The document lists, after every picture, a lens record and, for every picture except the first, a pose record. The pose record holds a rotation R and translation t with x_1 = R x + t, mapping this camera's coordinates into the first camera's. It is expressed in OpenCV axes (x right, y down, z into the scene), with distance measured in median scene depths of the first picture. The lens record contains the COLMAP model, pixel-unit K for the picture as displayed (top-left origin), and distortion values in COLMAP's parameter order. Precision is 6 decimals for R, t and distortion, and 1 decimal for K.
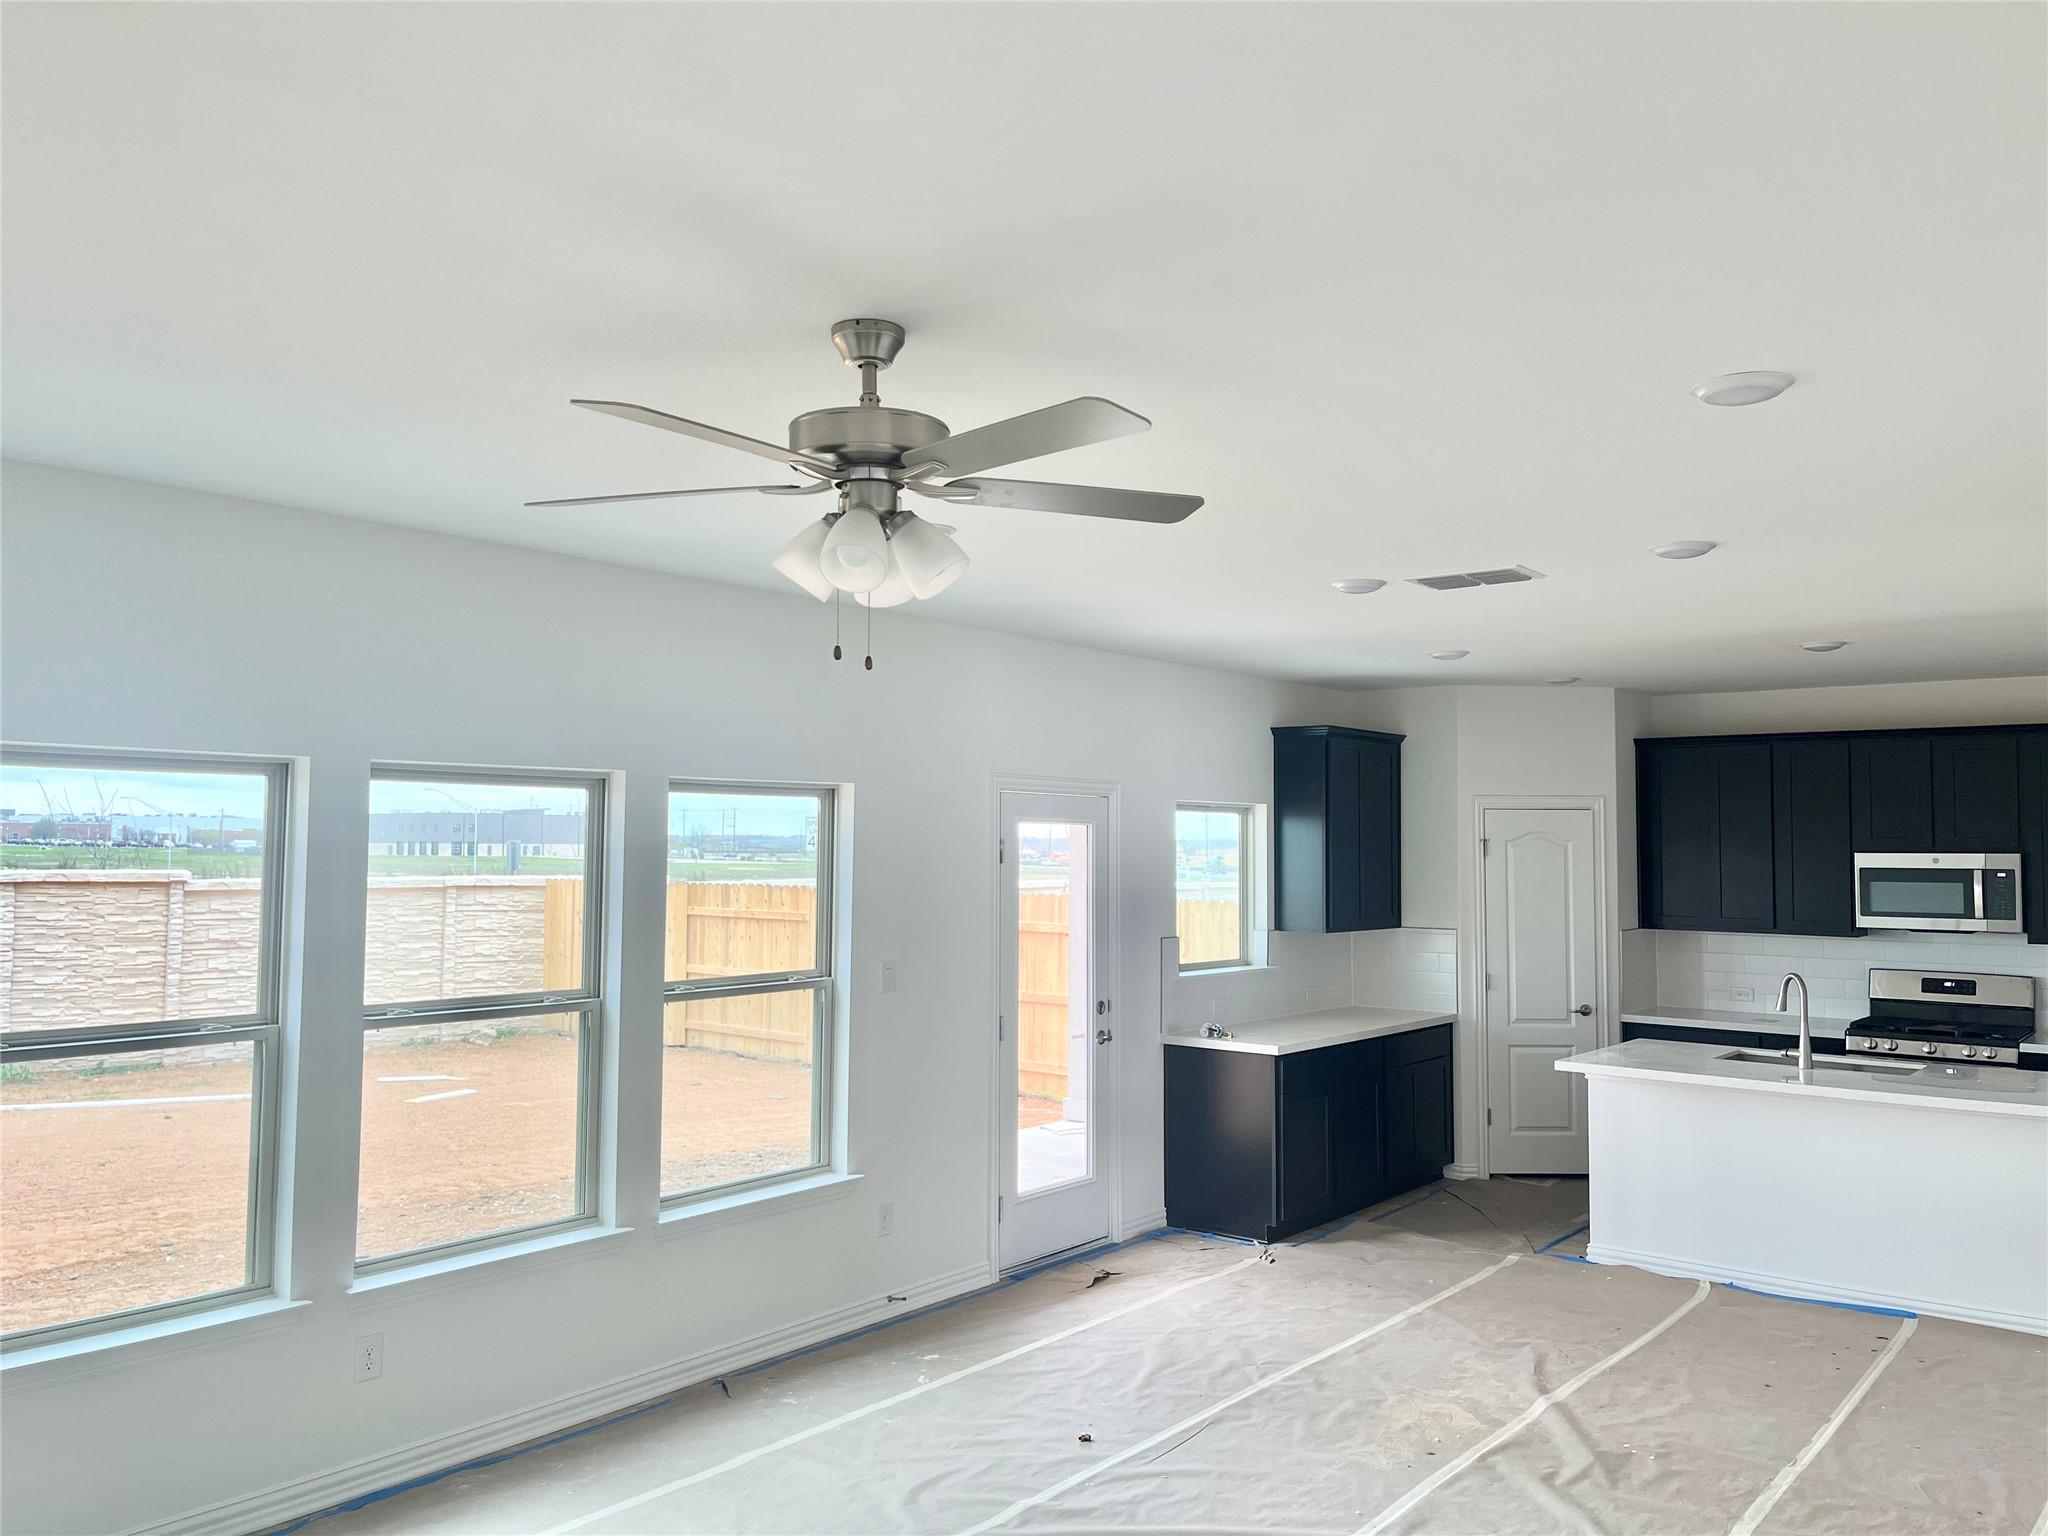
lens RADIAL K [[1579.1, 0, 1024.0], [0, 1579.1, 768.0], [0, 0, 1]] dist [0.043397, -0.002623]
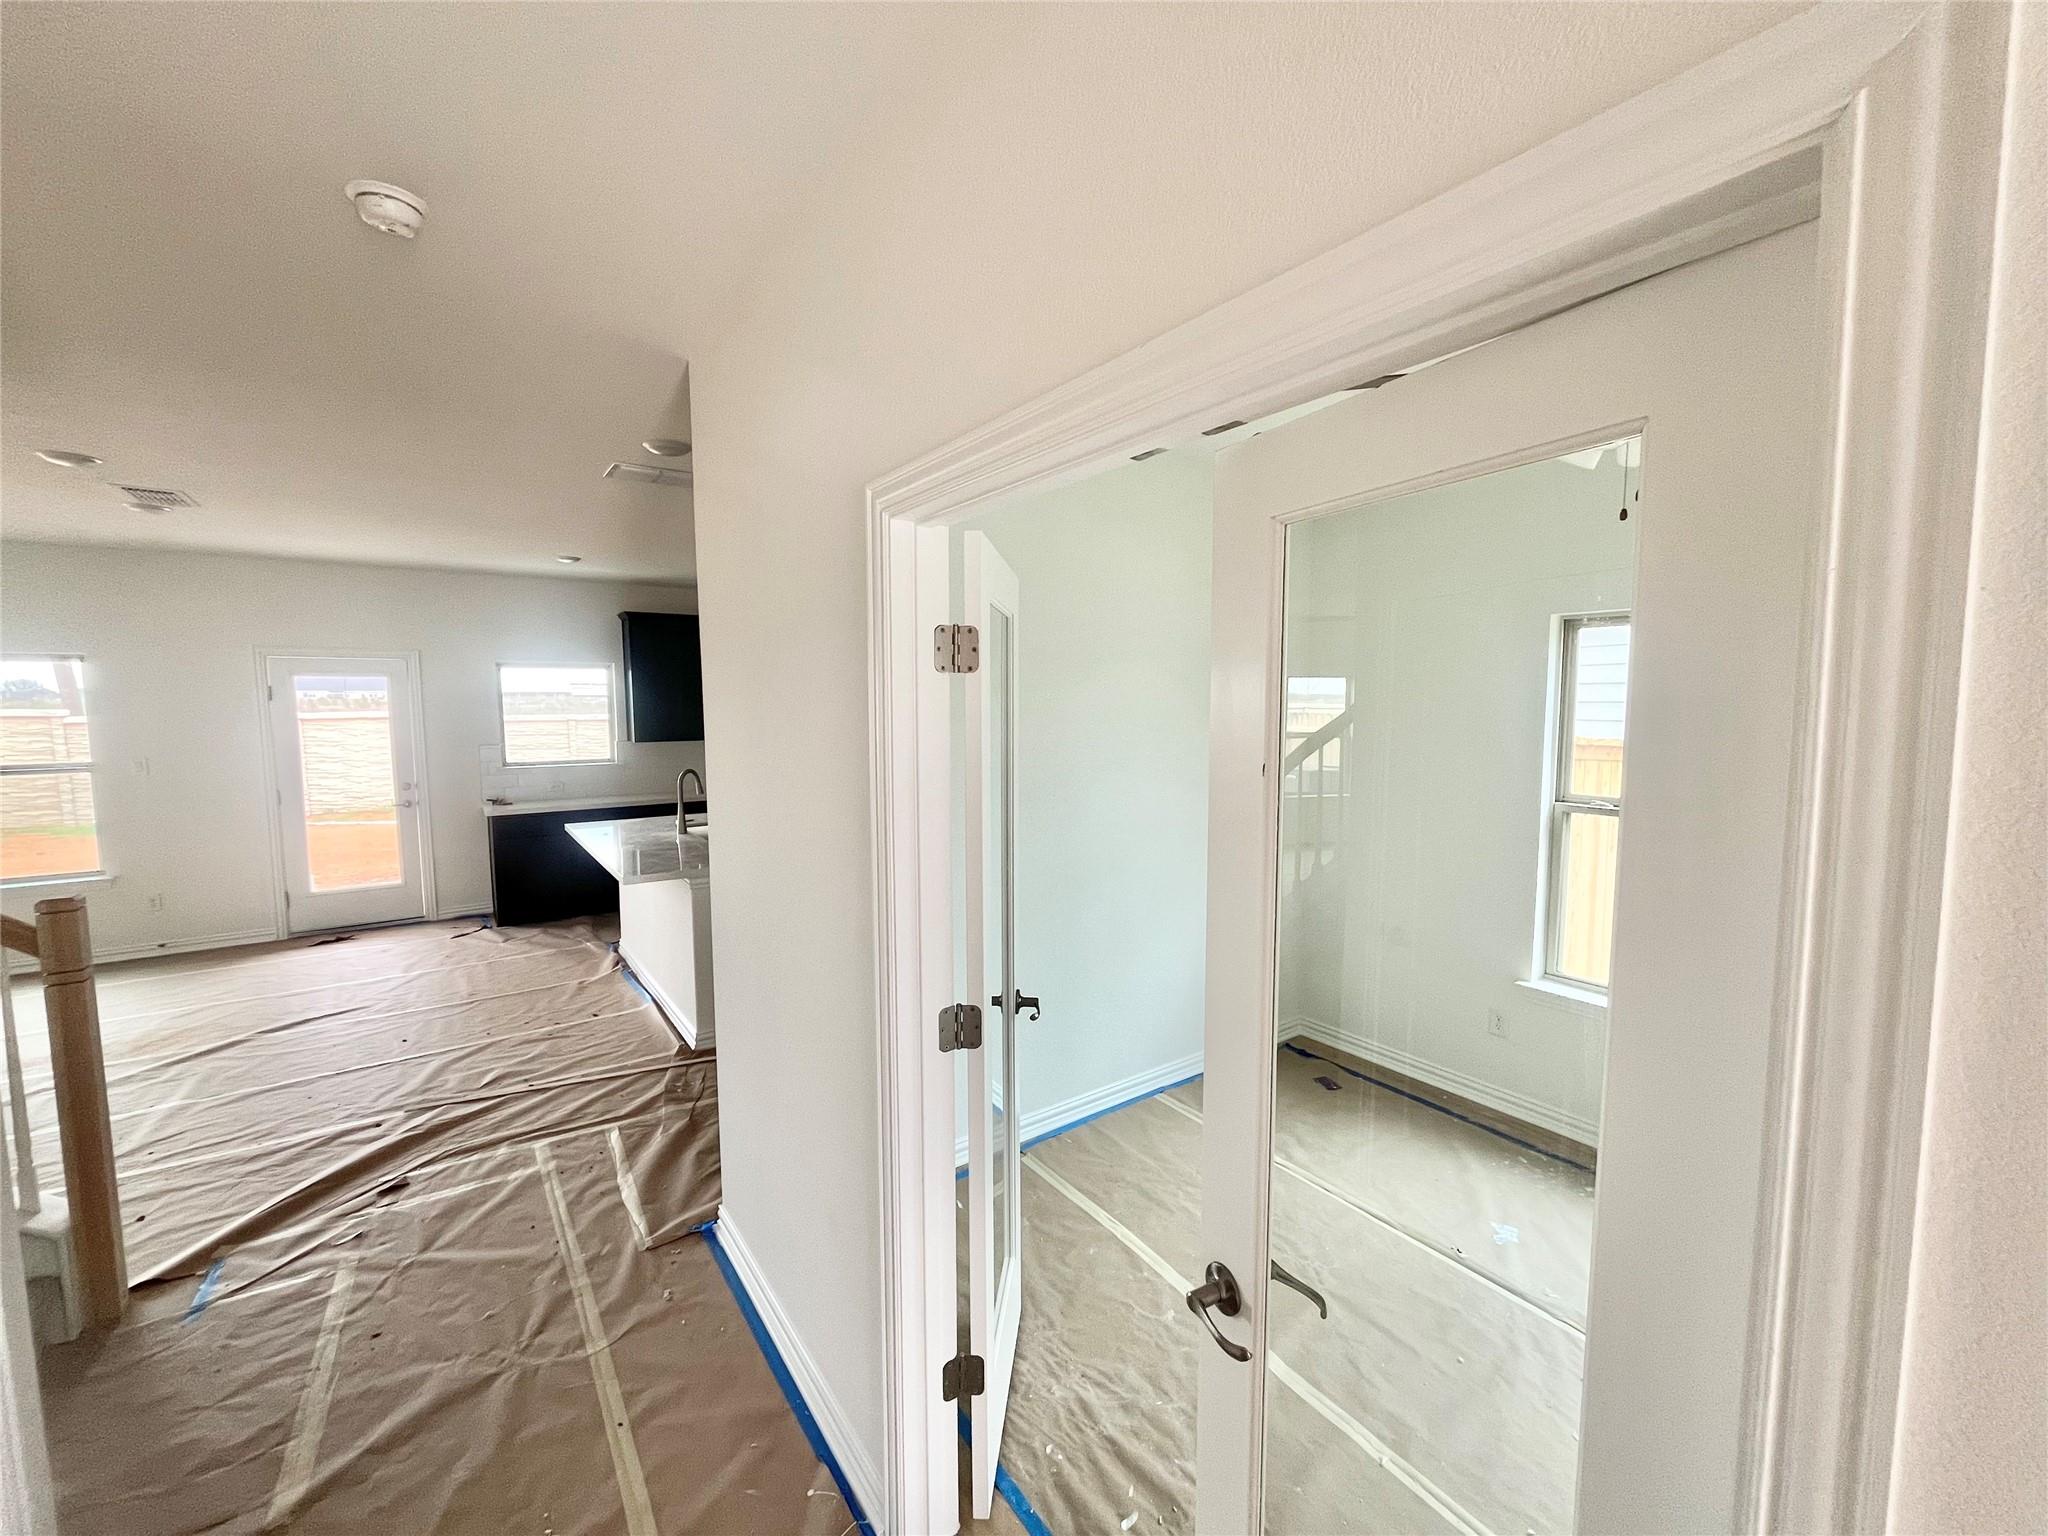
lens RADIAL K [[824.6, 0, 1026.2], [0, 824.6, 778.1], [0, 0, 1]] dist [-0.001965, -0.000089]
pose [[0.962309, 0.015083, -0.271539, 0.801544], [0.024404, 0.989643, 0.141458, 0.029783], [0.270860, -0.142753, 0.951975, 0.296273]]
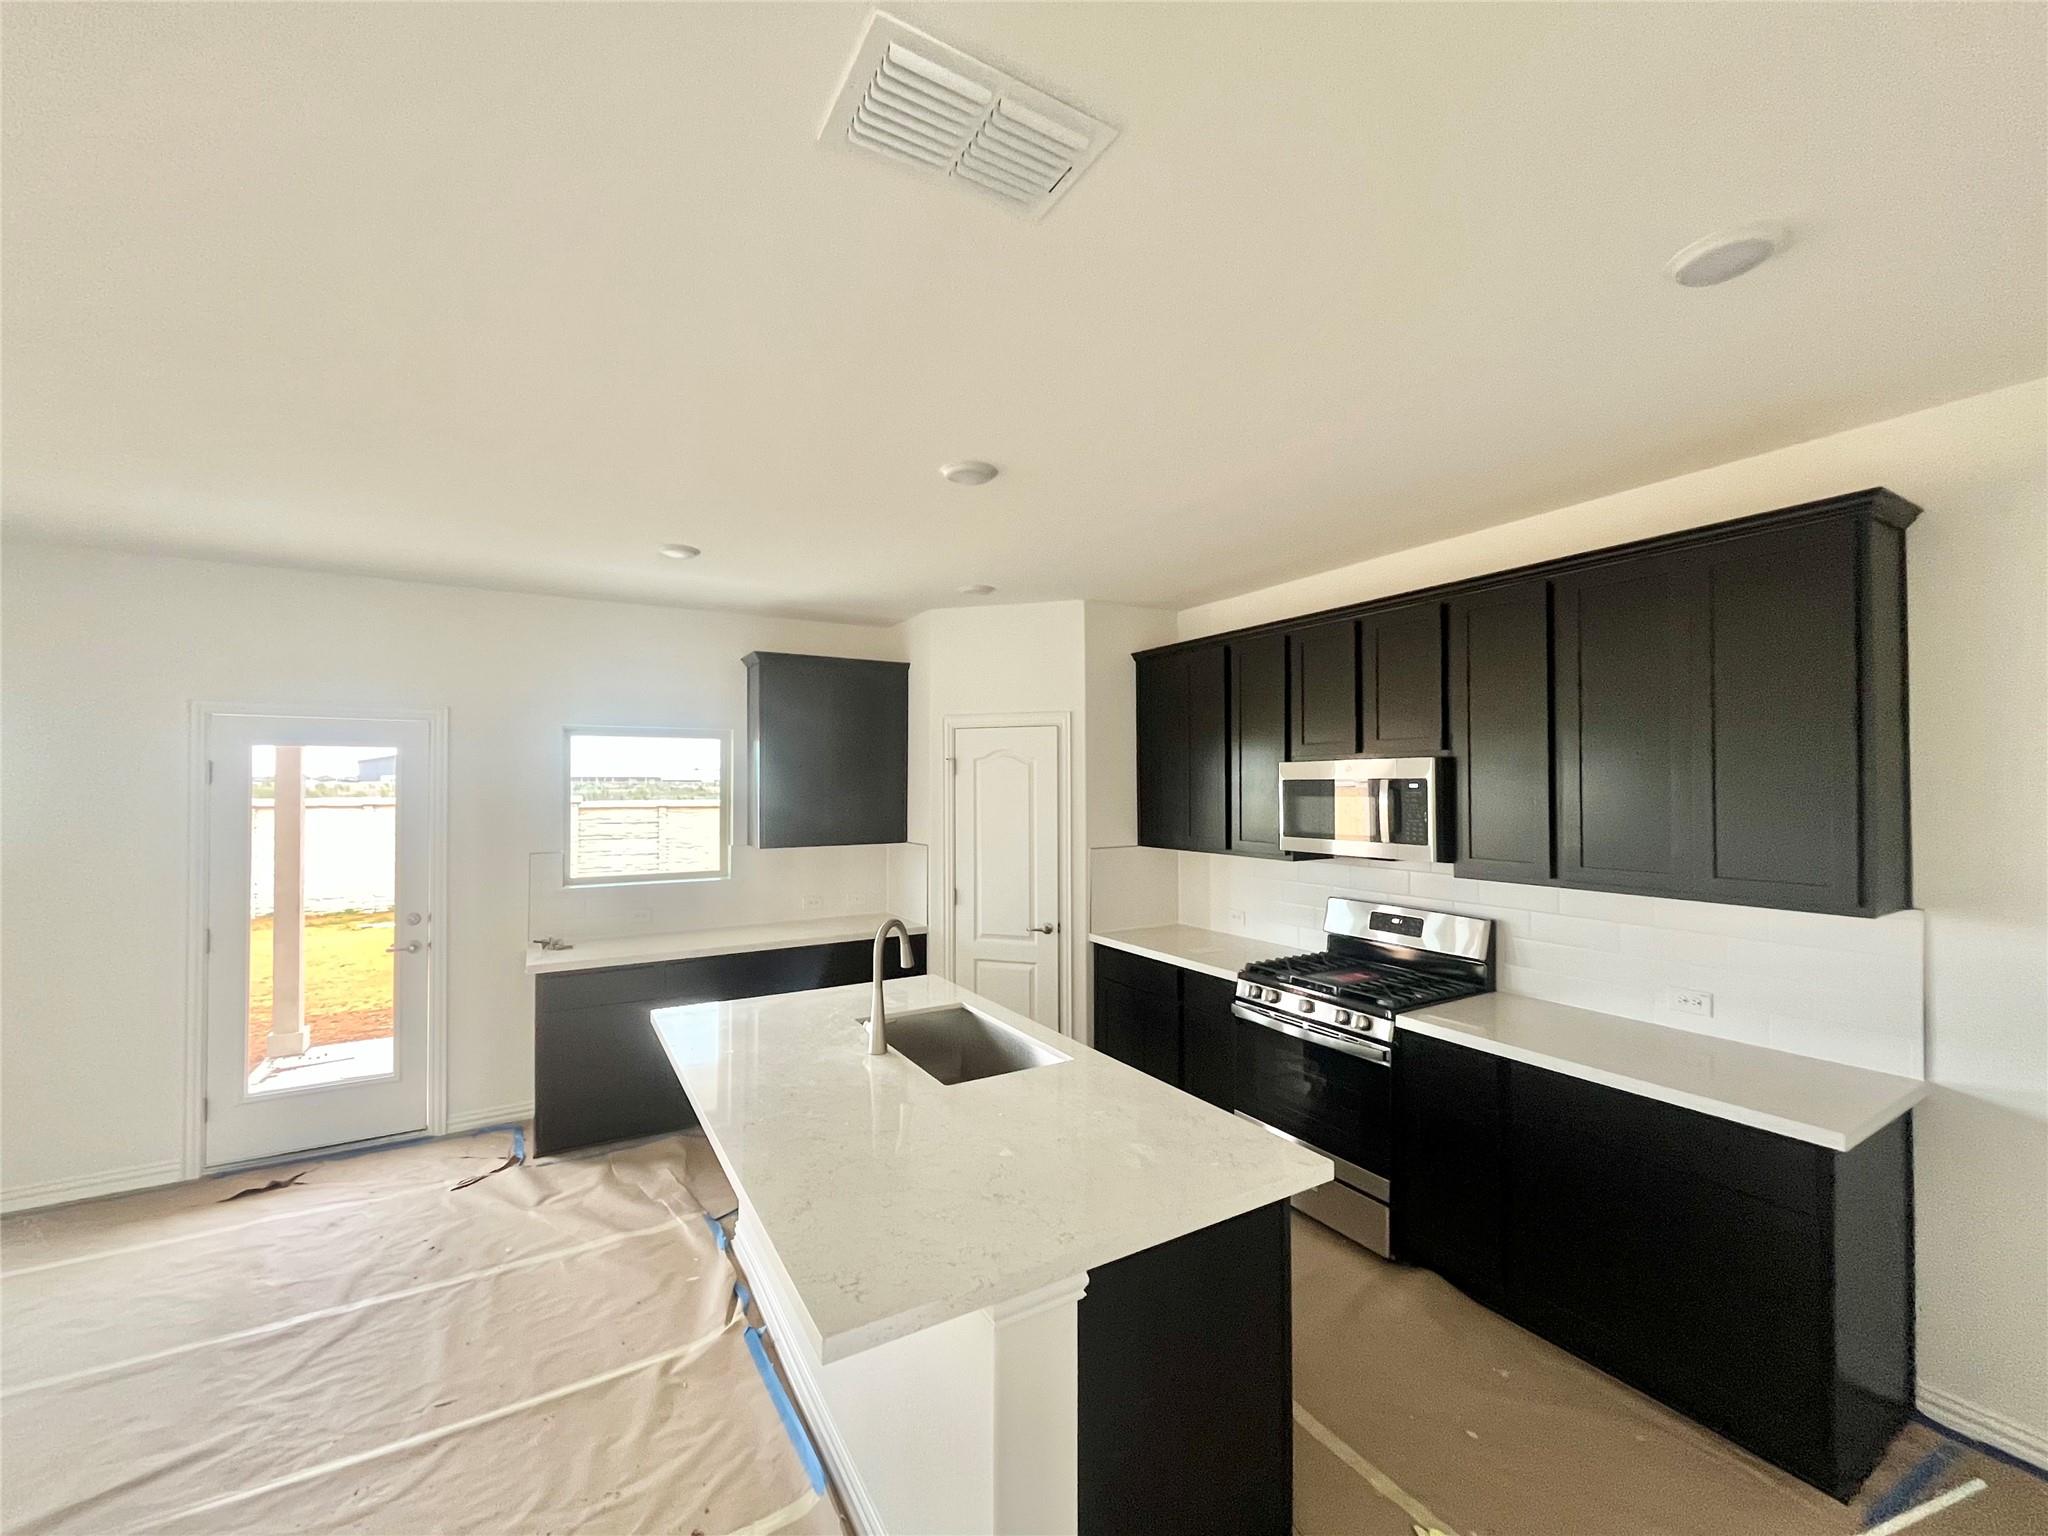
lens RADIAL K [[824.6, 0, 1026.2], [0, 824.6, 778.1], [0, 0, 1]] dist [-0.001965, -0.000089]
pose [[0.935765, -0.013714, -0.352358, 0.549372], [0.028696, 0.998891, 0.037329, 0.040985], [0.351455, -0.045043, 0.935121, 0.544587]]
